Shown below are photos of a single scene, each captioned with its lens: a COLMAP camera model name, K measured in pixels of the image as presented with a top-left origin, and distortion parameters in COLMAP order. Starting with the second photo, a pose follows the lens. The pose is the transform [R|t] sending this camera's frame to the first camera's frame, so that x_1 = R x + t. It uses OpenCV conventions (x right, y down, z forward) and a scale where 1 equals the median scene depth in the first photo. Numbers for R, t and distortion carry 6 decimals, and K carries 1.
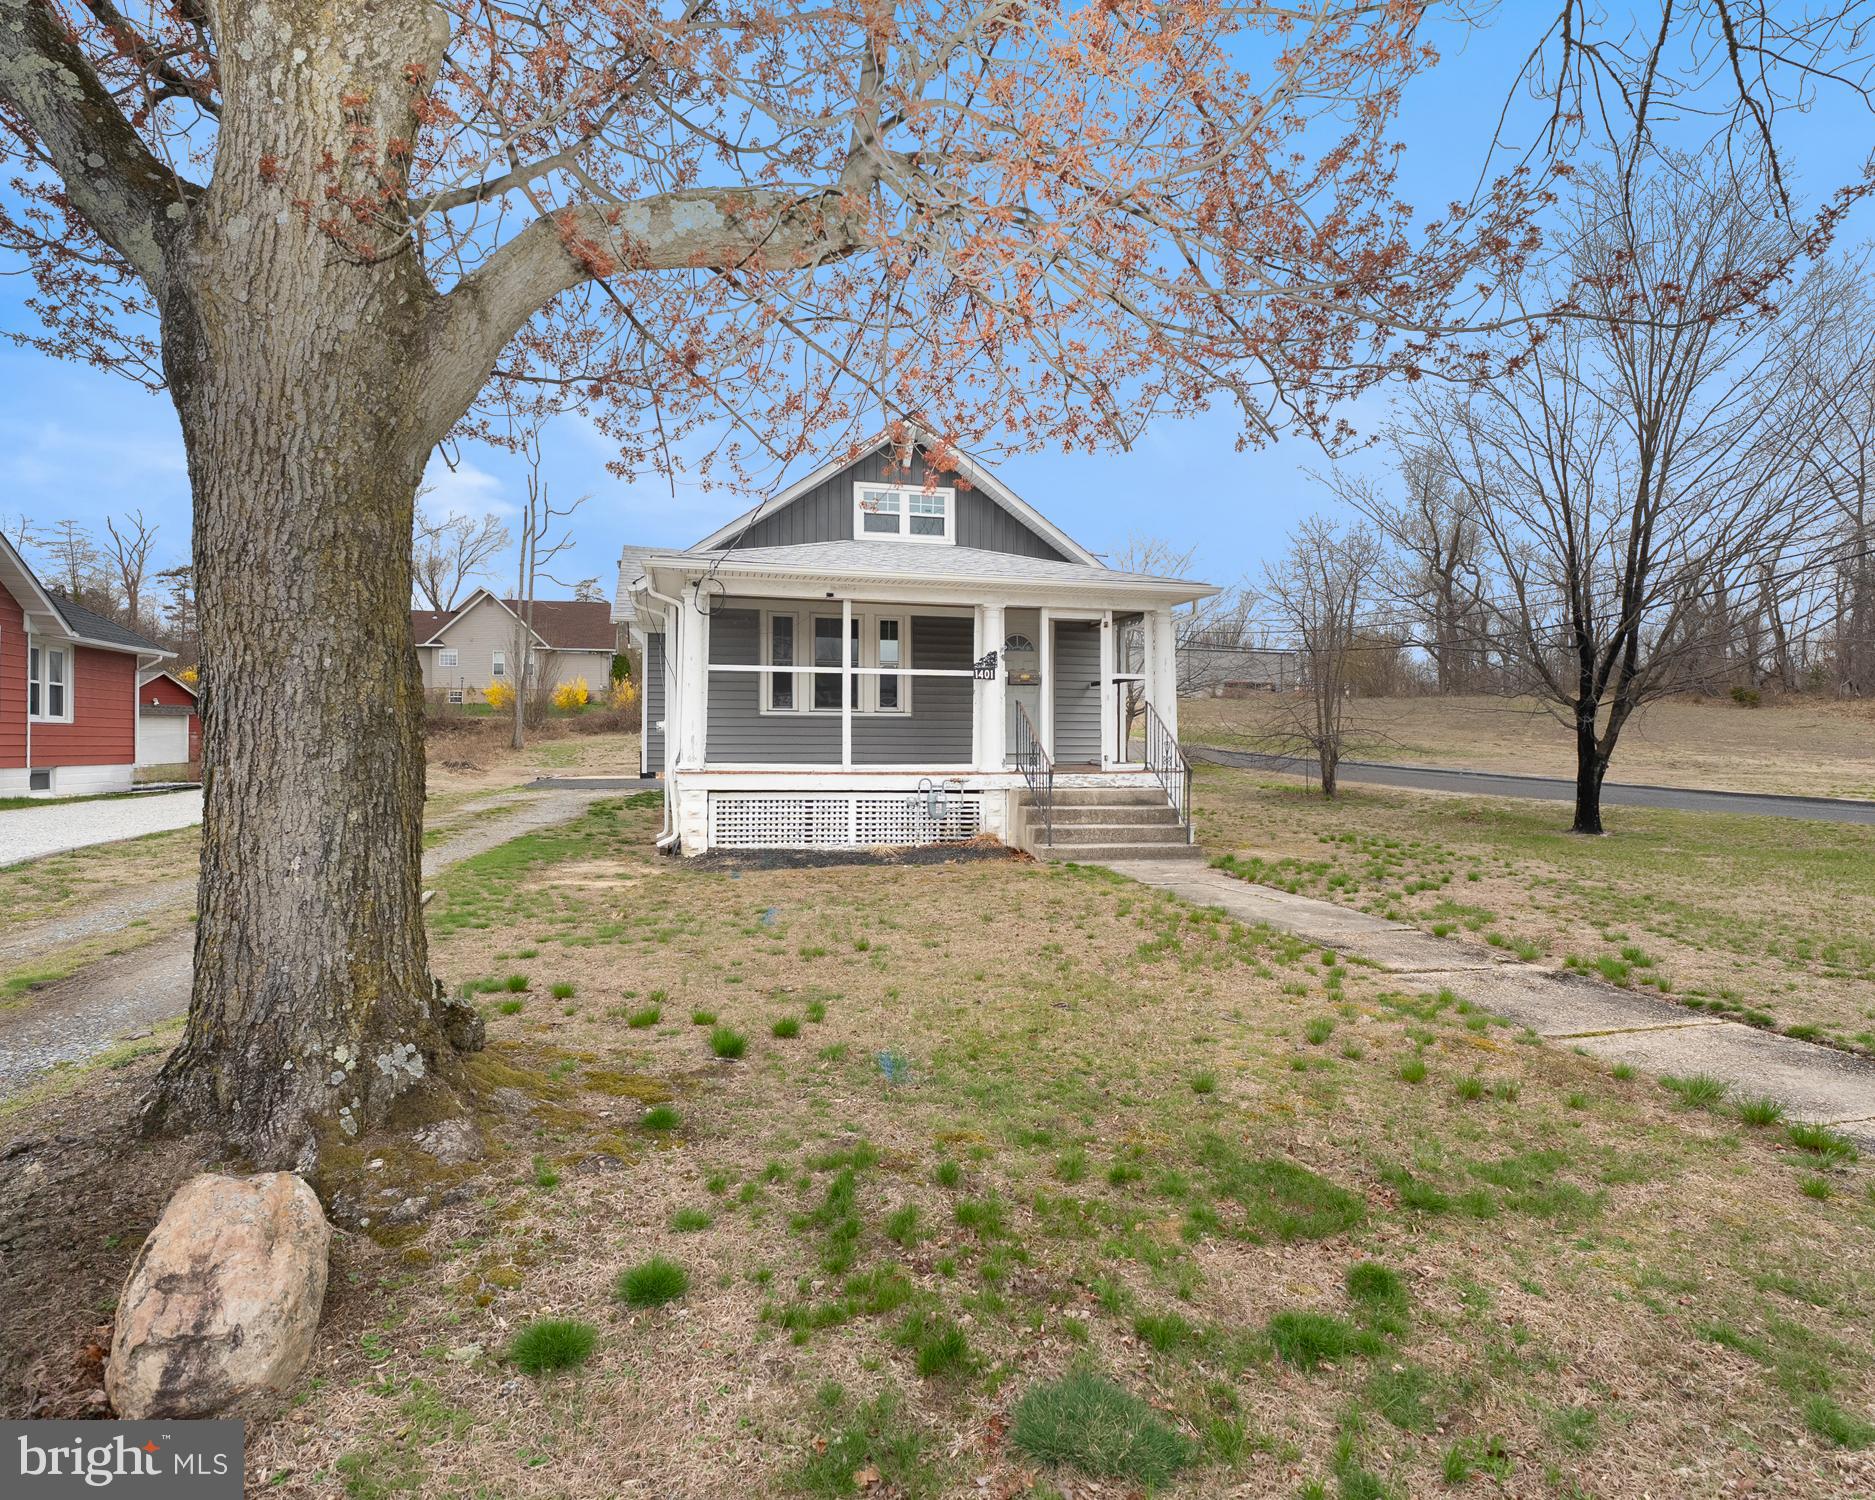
lens RADIAL K [[994.2, 0, 940.8], [0, 994.2, 744.3], [0, 0, 1]] dist [-0.001361, -0.003115]
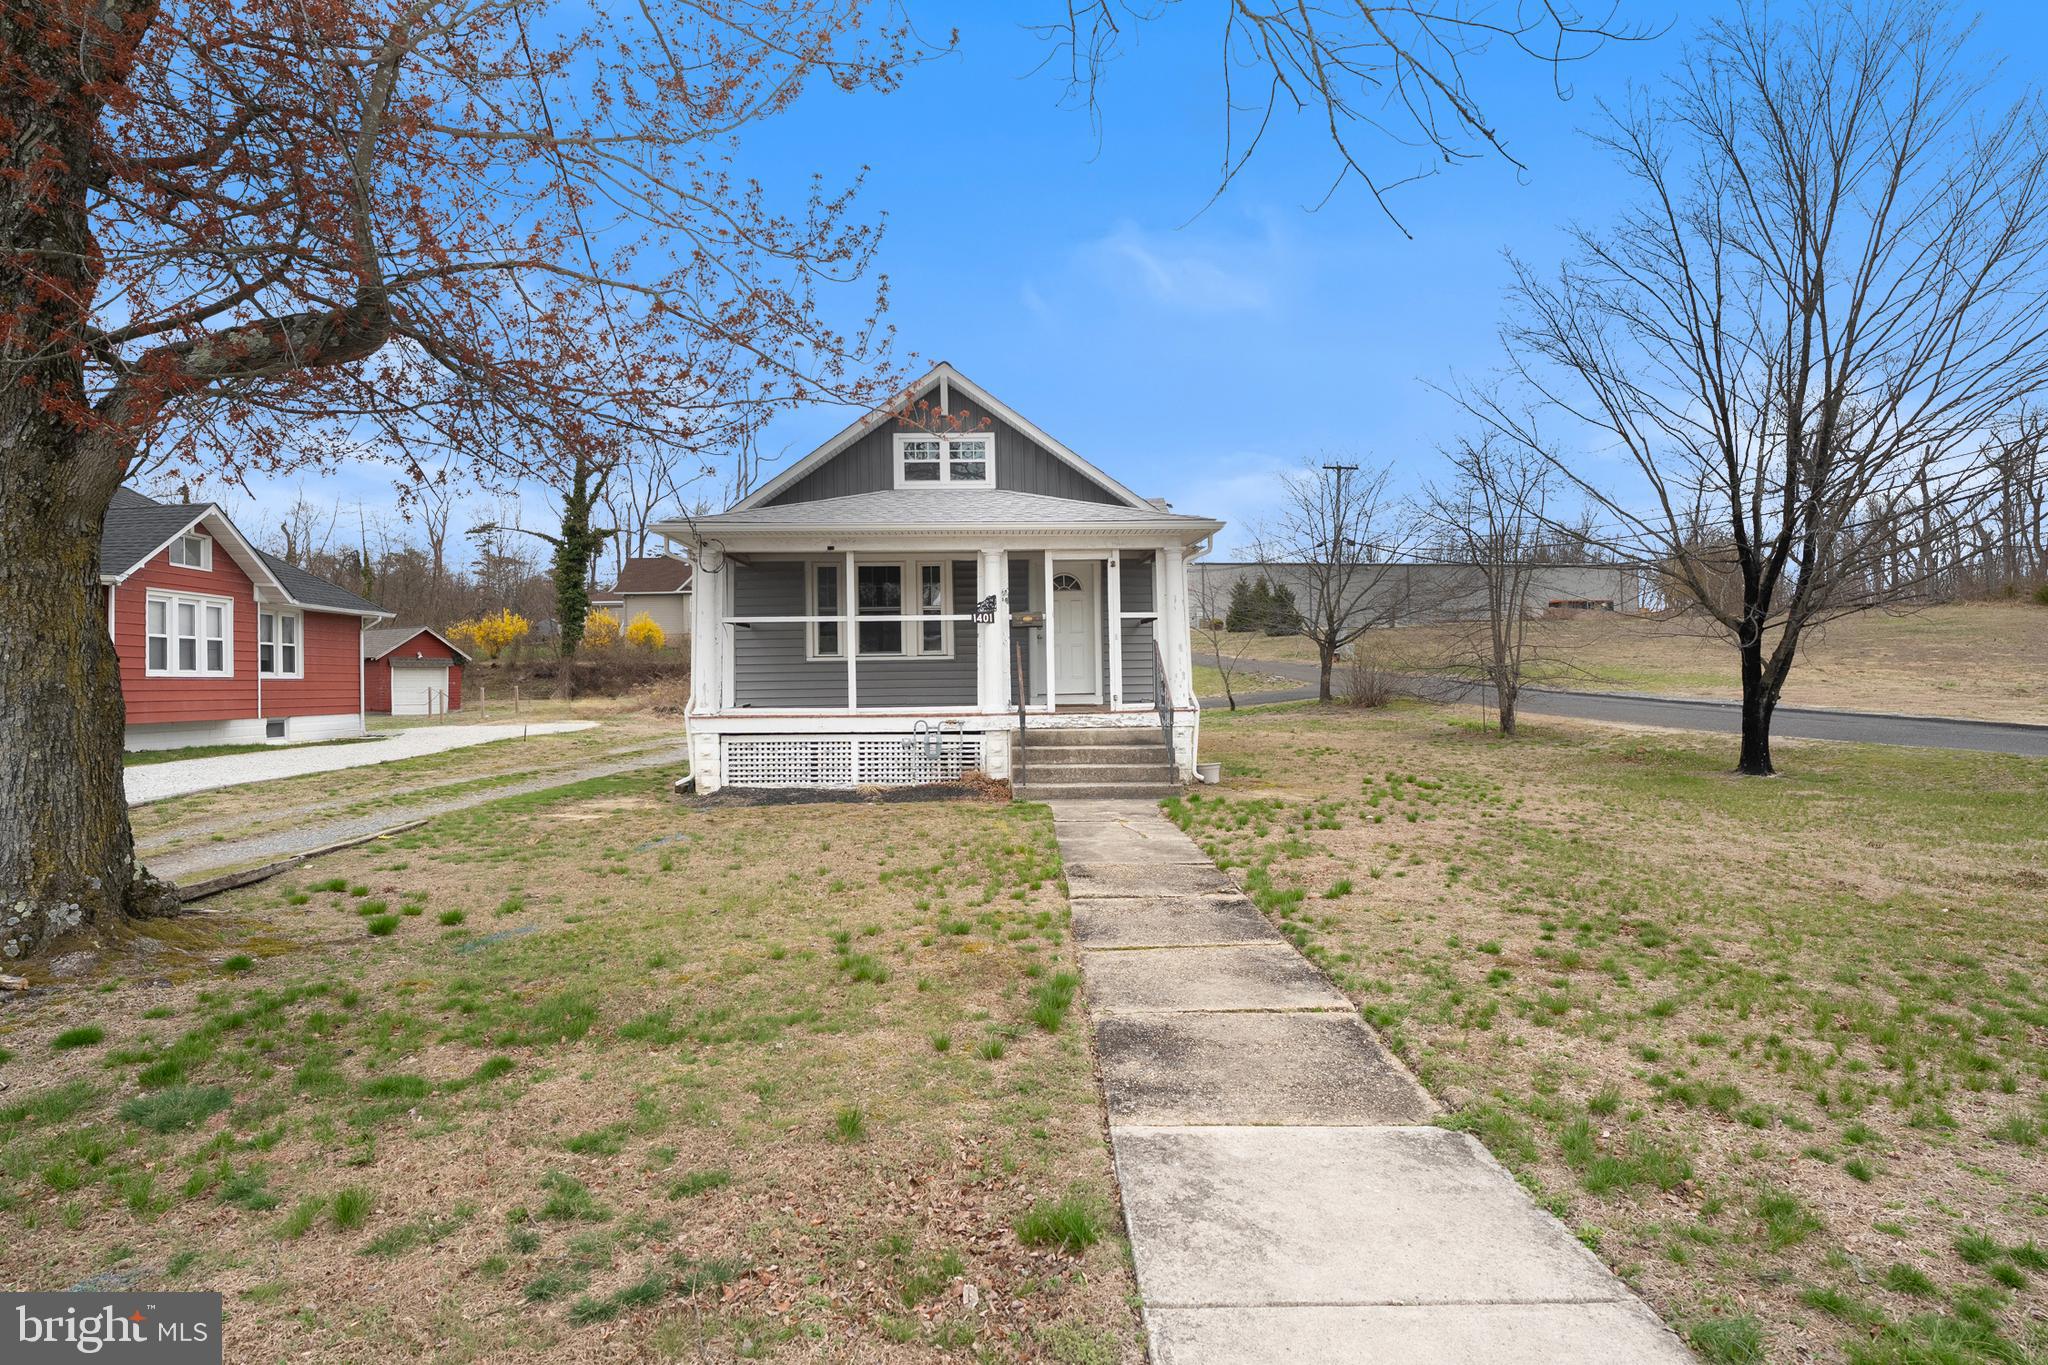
lens RADIAL K [[1082.1, 0, 1030.6], [0, 1082.1, 674.8], [0, 0, 1]] dist [-0.005112, 0.000656]
pose [[0.979928, -0.019358, -0.198411, 0.310942], [0.018331, 0.999807, -0.007010, -0.003044], [0.198508, 0.003232, 0.980094, -0.083737]]
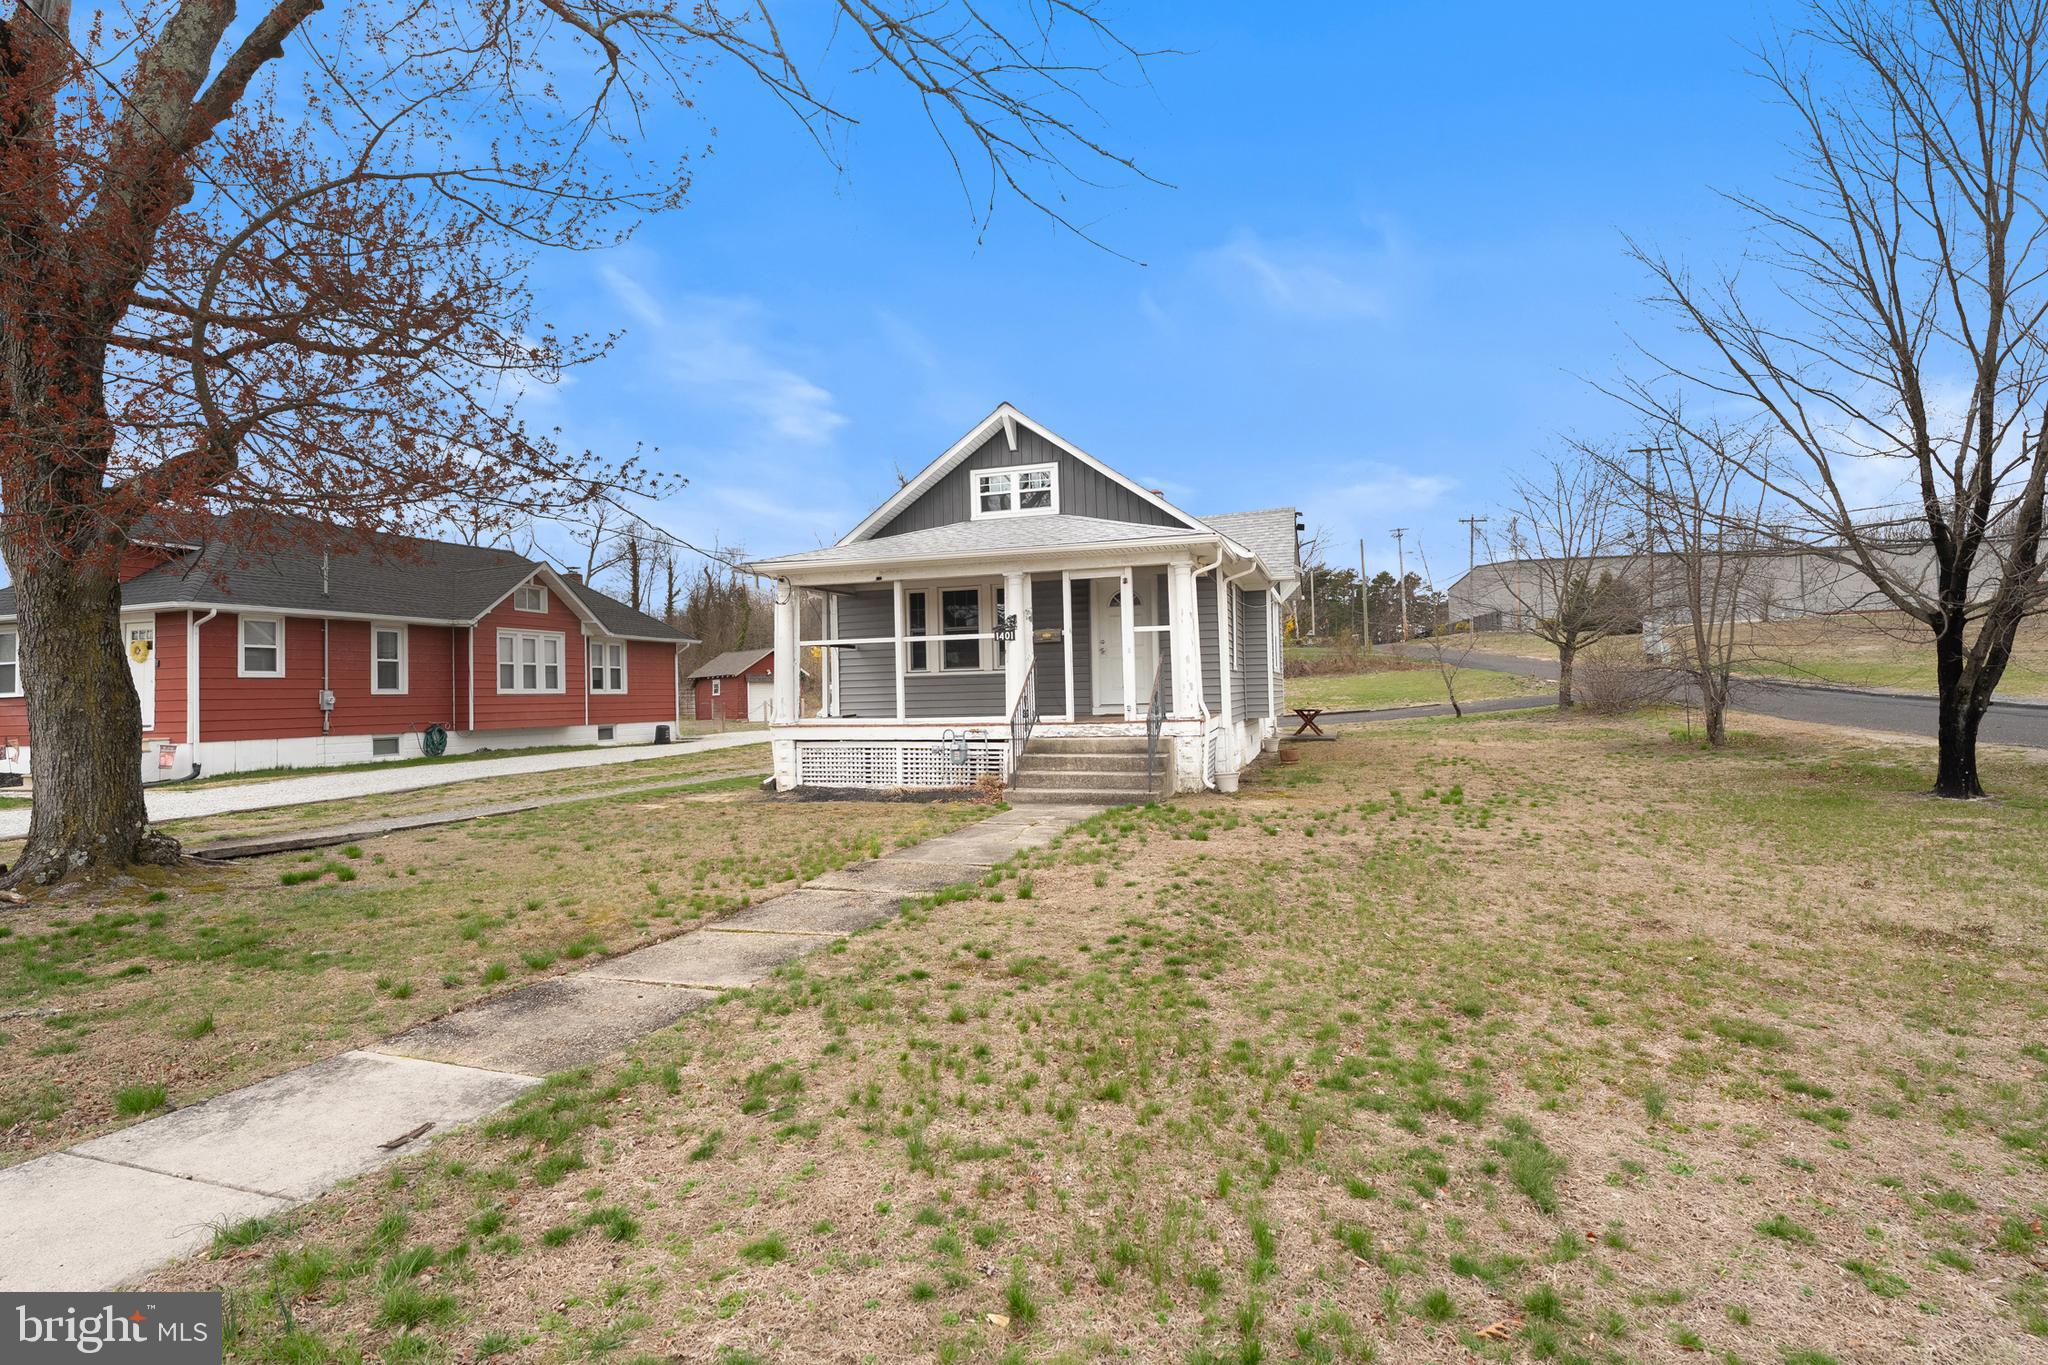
lens RADIAL K [[1030.8, 0, 1028.7], [0, 1030.8, 679.0], [0, 0, 1]] dist [-0.005839, 0.001712]
pose [[0.856532, -0.032636, -0.515060, 0.661167], [0.027616, 0.999467, -0.017405, -0.000814], [0.515354, 0.000684, 0.856977, 0.017060]]
